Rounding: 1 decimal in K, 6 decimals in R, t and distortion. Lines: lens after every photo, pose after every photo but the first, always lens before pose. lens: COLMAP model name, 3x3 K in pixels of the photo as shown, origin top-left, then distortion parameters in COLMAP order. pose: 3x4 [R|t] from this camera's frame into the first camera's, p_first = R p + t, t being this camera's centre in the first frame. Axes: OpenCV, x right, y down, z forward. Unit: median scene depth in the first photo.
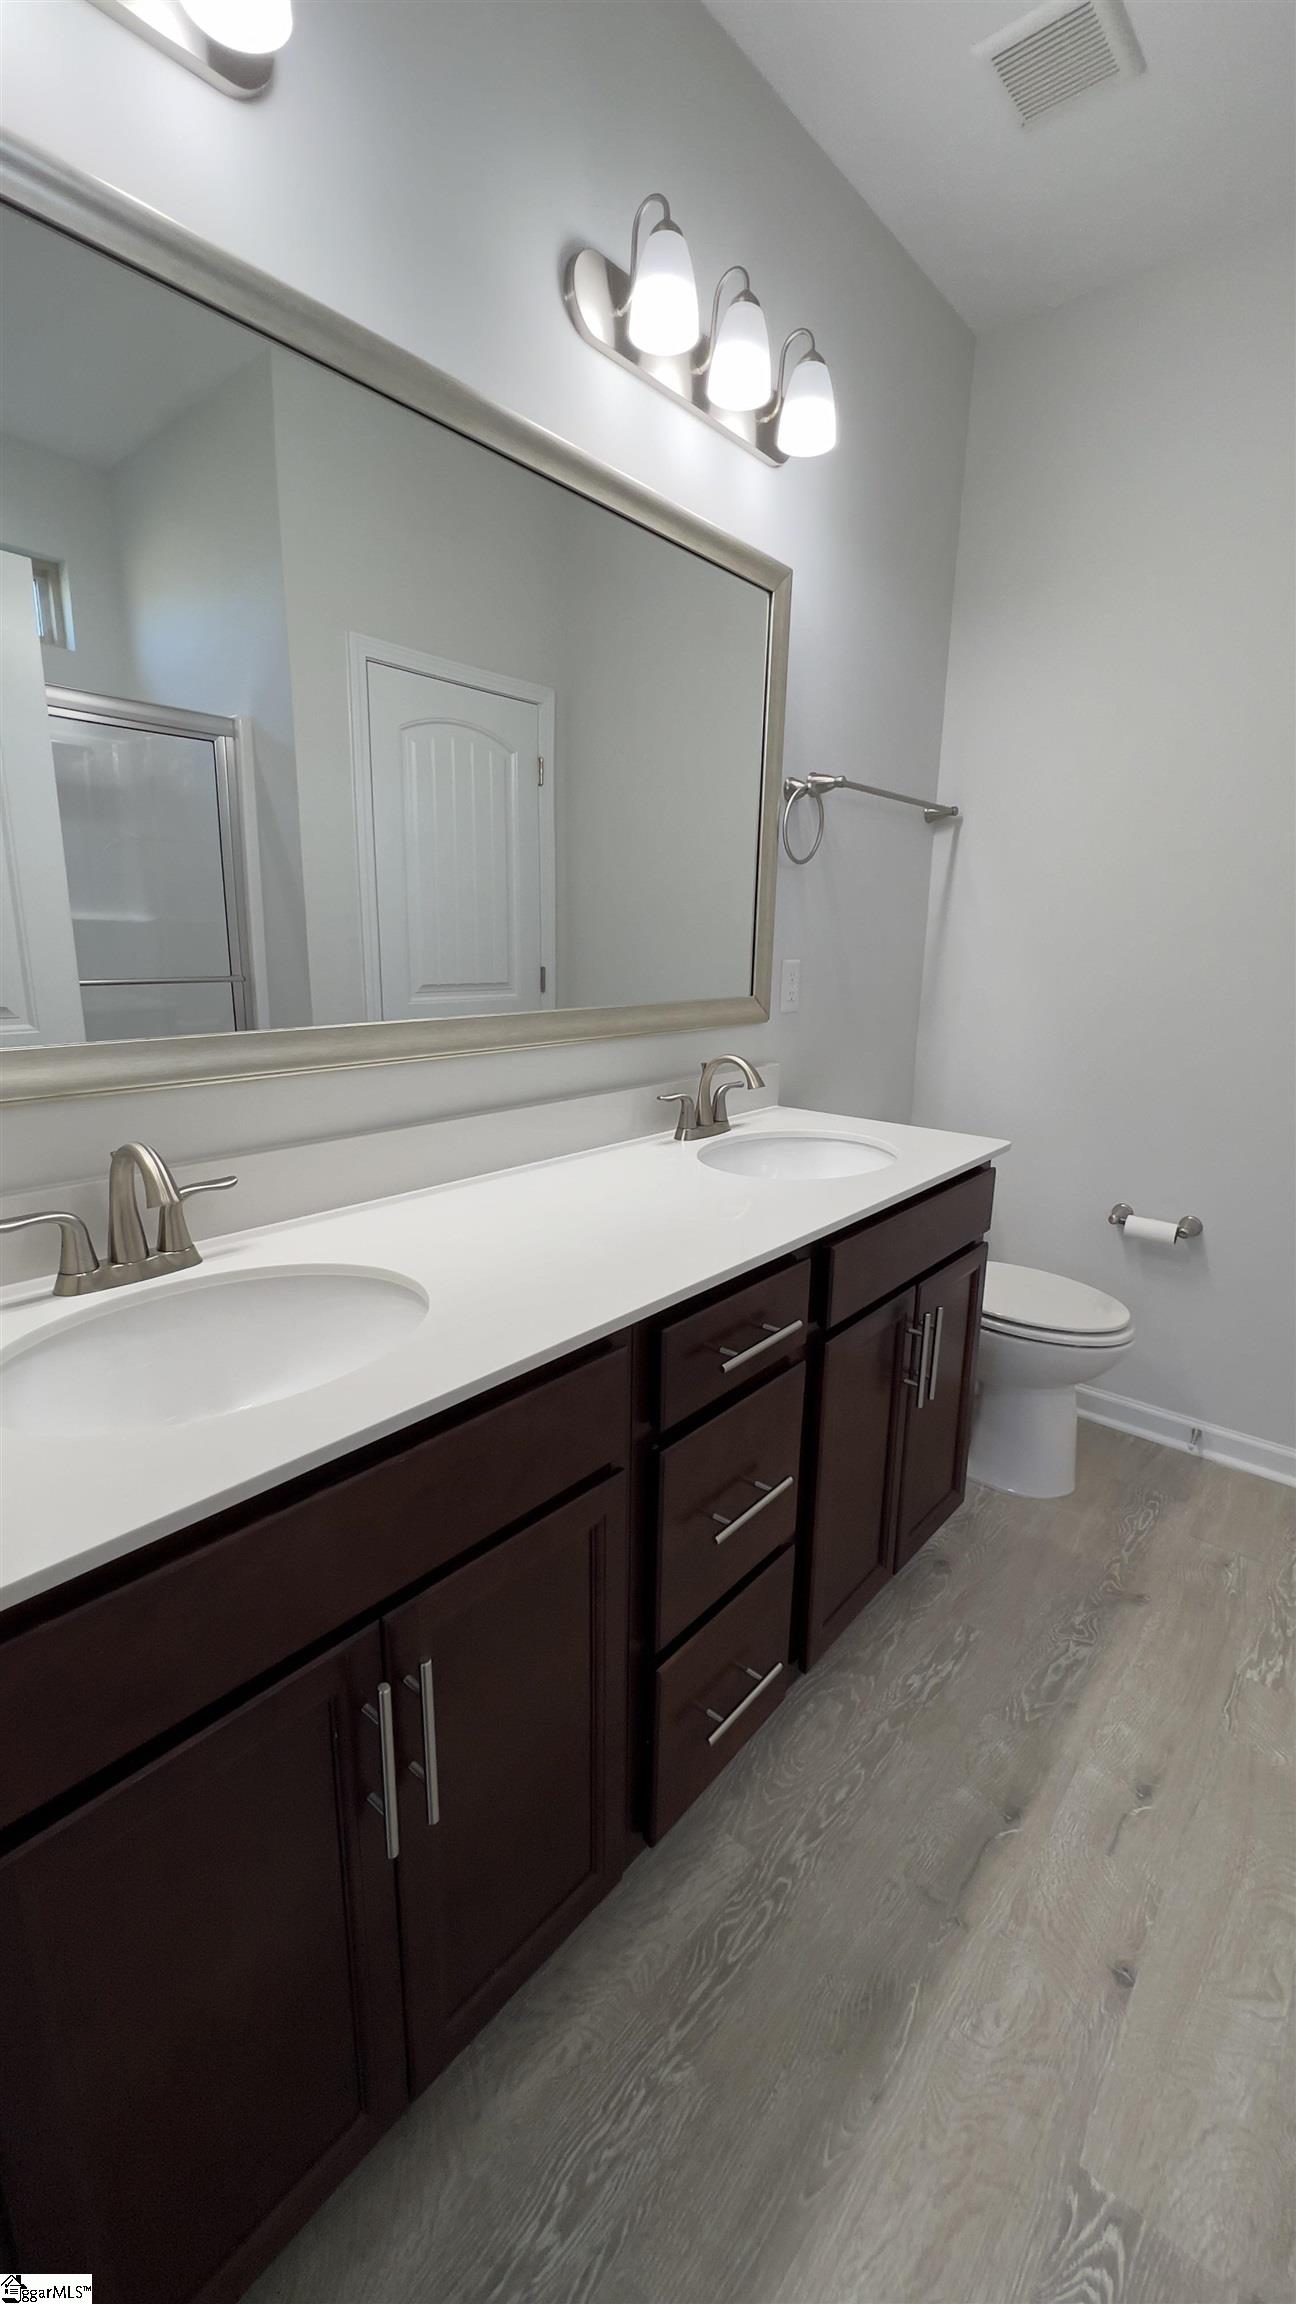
lens RADIAL K [[921.5, 0, 641.7], [0, 921.5, 1147.9], [0, 0, 1]] dist [0.000747, 0.000119]
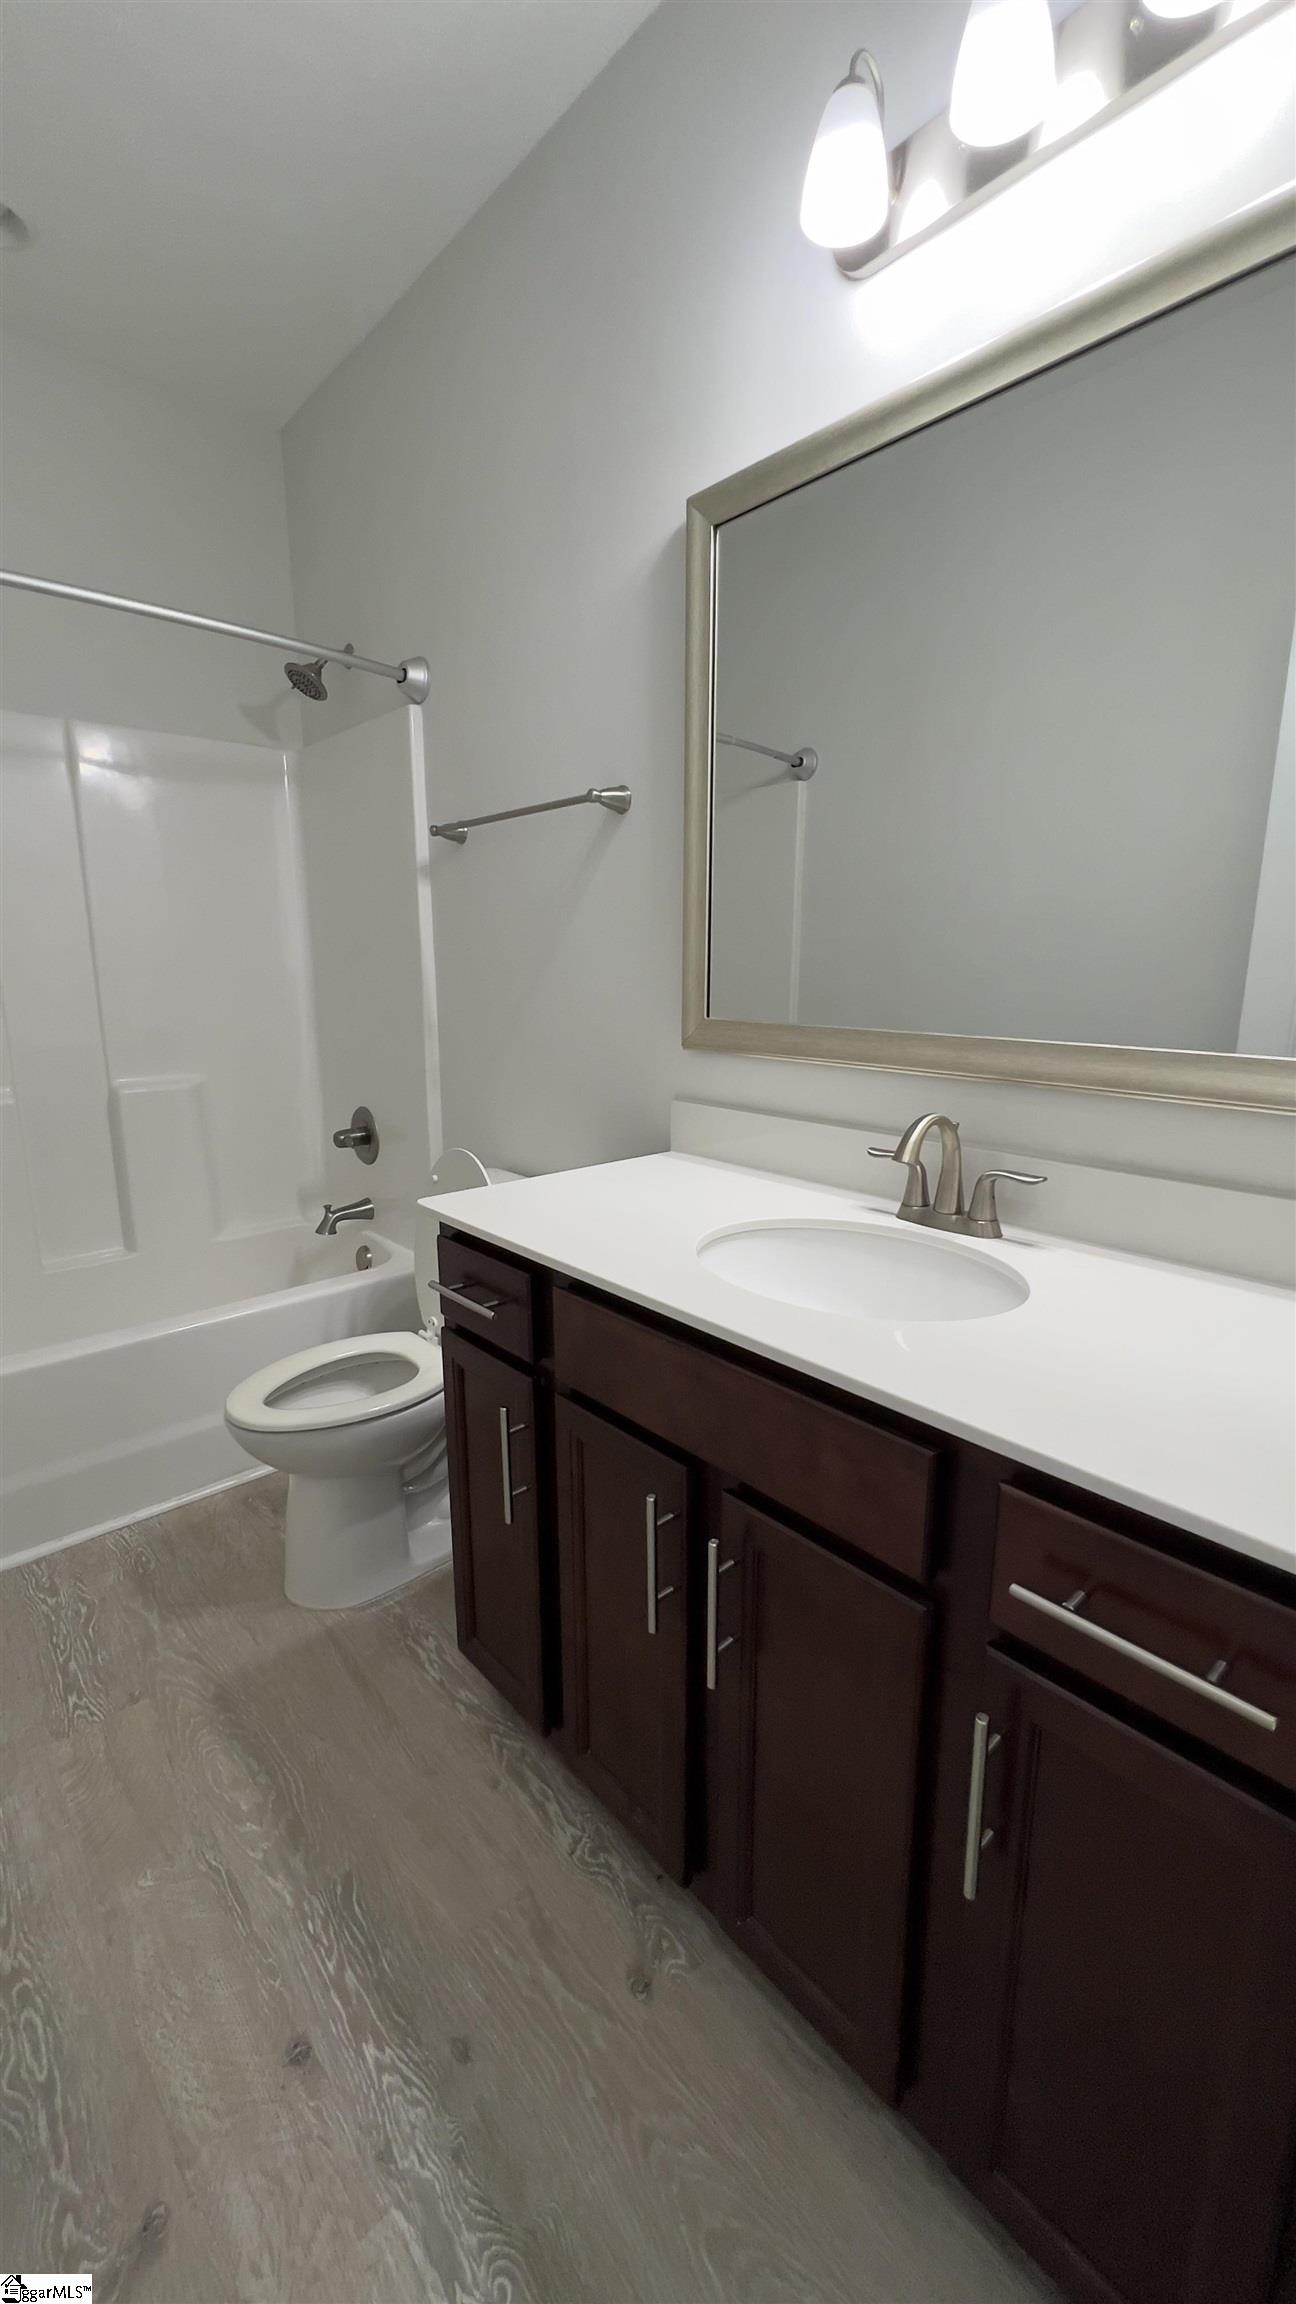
lens RADIAL K [[921.5, 0, 643.9], [0, 921.5, 1160.1], [0, 0, 1]] dist [0.000747, 0.000119]
pose [[-0.142403, 0.201673, -0.969046, 0.735611], [-0.189584, 0.955340, 0.226680, -0.161350], [0.971483, 0.215996, -0.097809, 0.751952]]
